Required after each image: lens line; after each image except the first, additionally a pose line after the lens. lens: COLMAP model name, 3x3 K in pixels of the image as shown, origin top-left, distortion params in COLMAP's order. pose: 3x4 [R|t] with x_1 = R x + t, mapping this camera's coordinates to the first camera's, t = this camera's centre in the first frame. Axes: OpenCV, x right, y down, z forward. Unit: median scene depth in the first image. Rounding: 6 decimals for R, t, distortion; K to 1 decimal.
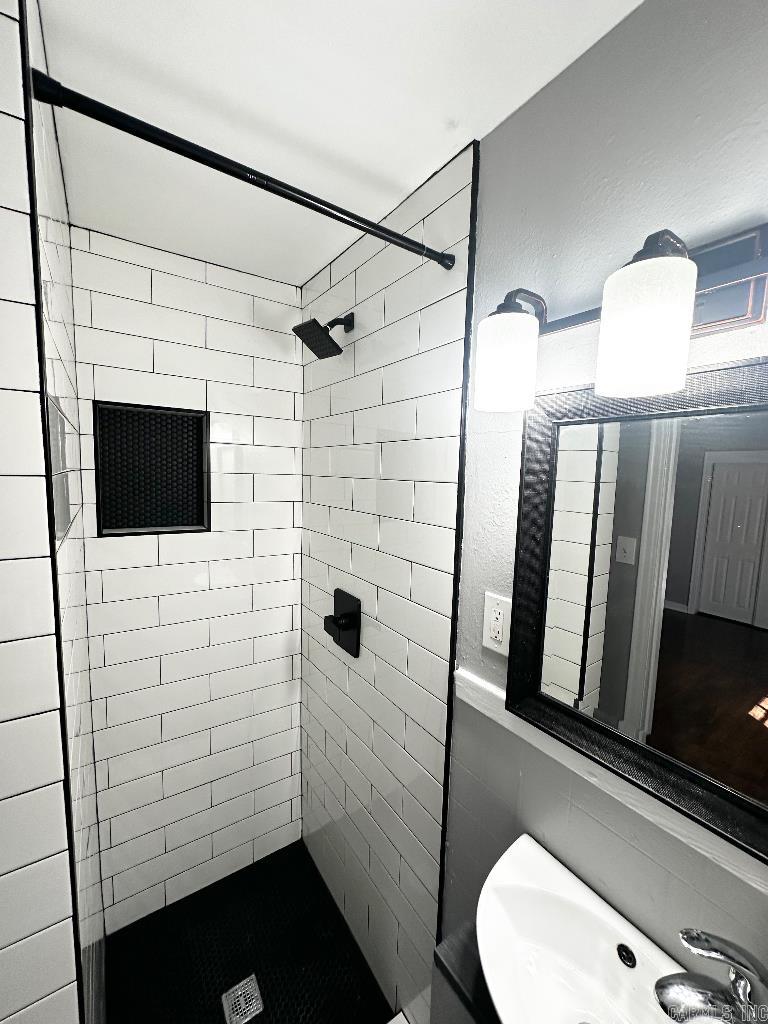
lens RADIAL K [[409.9, 0, 384.0], [0, 409.9, 512.0], [0, 0, 1]] dist [-0.001474, -0.000061]
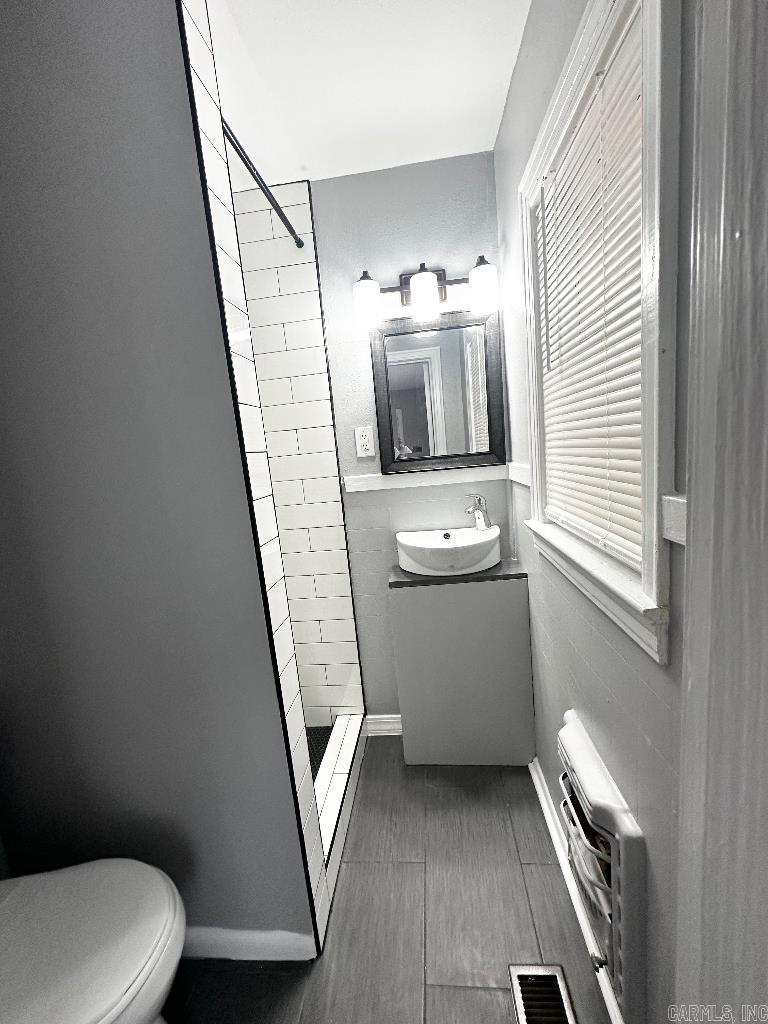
lens RADIAL K [[409.9, 0, 384.0], [0, 409.9, 512.0], [0, 0, 1]] dist [-0.001474, -0.000061]
pose [[0.631548, -0.202365, 0.748462, -1.248077], [0.193171, 0.975965, 0.100880, 0.435486], [-0.750887, 0.080870, 0.655460, -0.348189]]
